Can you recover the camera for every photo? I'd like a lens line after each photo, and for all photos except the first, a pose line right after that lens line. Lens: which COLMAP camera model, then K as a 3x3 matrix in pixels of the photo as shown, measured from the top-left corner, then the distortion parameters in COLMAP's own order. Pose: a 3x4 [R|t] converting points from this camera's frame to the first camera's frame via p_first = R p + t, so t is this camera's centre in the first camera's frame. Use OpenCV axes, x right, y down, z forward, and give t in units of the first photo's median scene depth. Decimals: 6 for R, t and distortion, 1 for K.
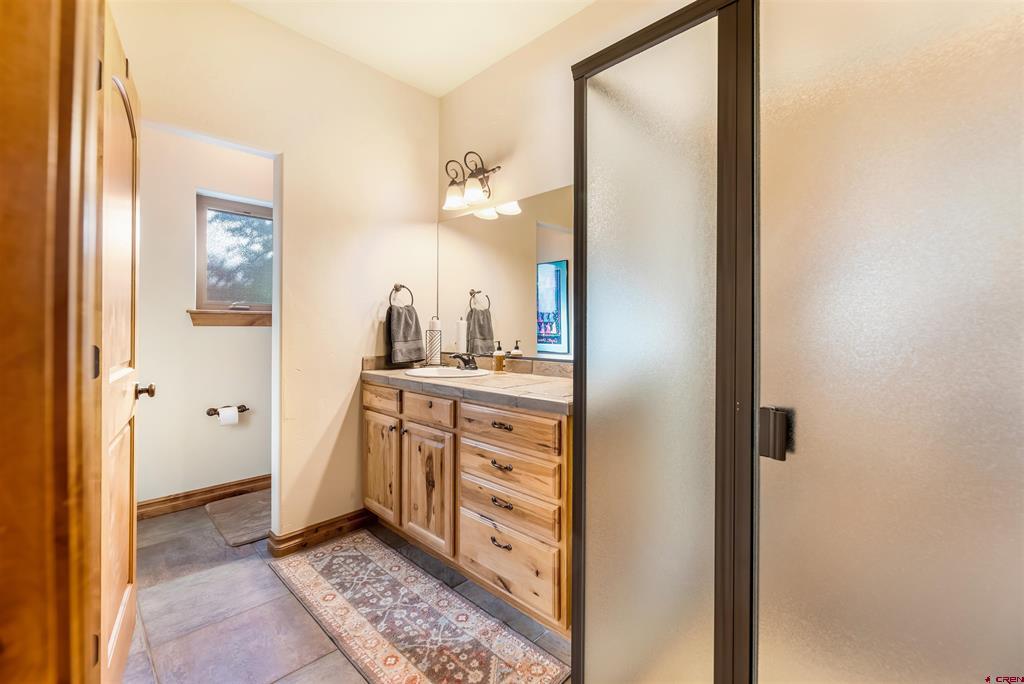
lens RADIAL K [[427.2, 0, 507.3], [0, 427.2, 321.9], [0, 0, 1]] dist [-0.001816, -0.000446]
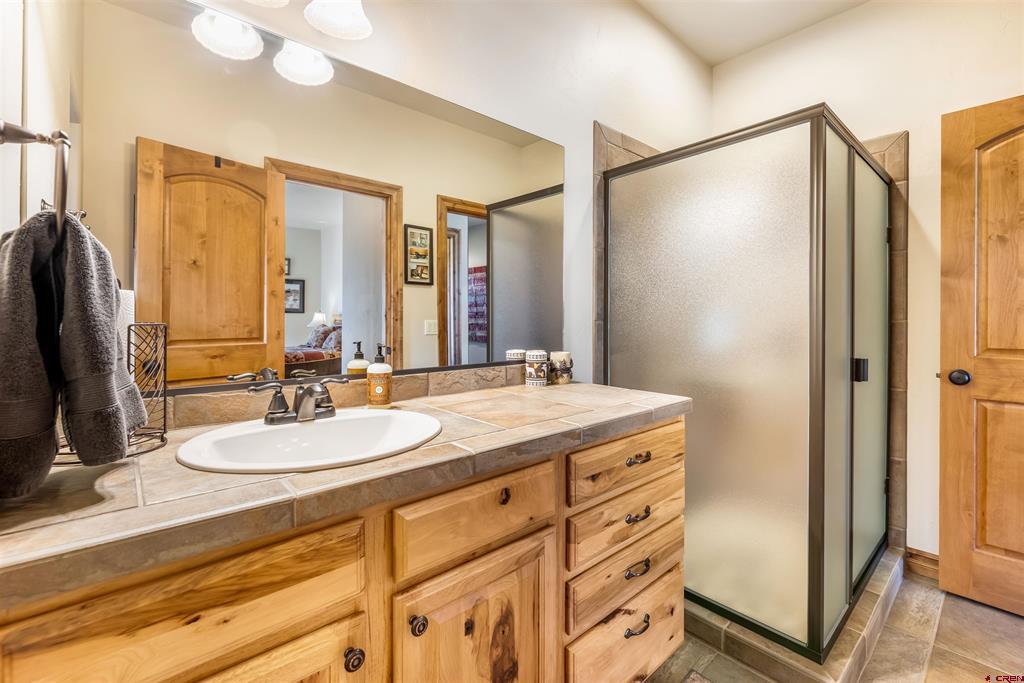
lens RADIAL K [[443.9, 0, 511.5], [0, 443.9, 319.5], [0, 0, 1]] dist [-0.000337, -0.000027]
pose [[0.071415, -0.004049, 0.997438, -0.582522], [-0.013400, 0.999898, 0.005019, 0.012261], [-0.997357, -0.013724, 0.071353, 0.898666]]
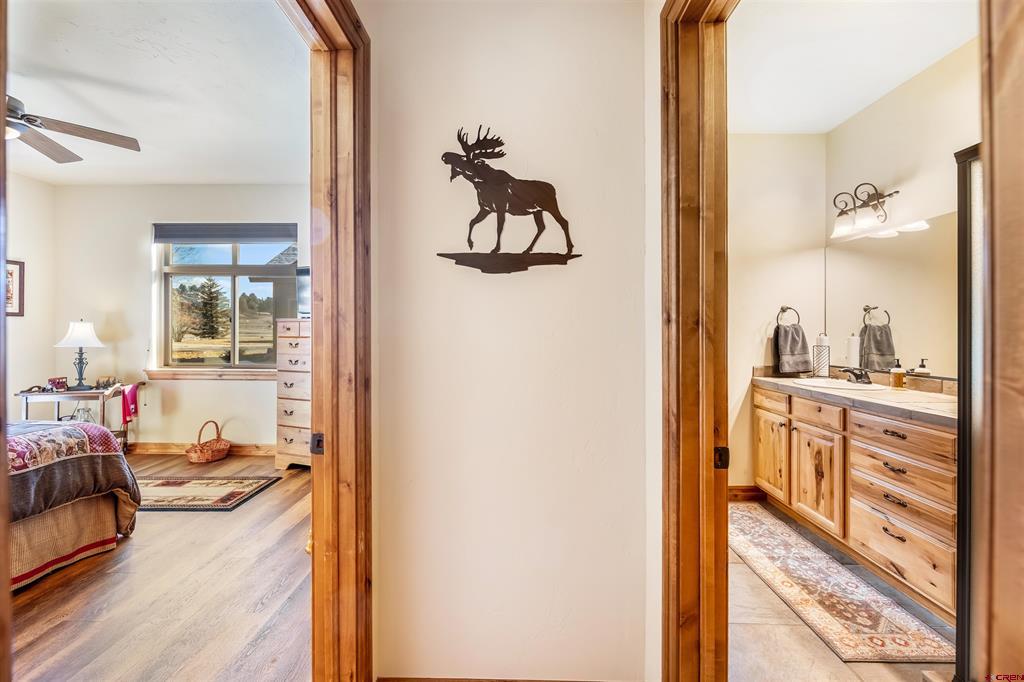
lens RADIAL K [[417.0, 0, 517.0], [0, 417.0, 328.9], [0, 0, 1]] dist [-0.001729, -0.000422]
pose [[0.699843, -0.003271, -0.714289, 0.061380], [0.009690, 0.999941, 0.004915, -0.046359], [0.714231, -0.010361, 0.699833, -0.413845]]
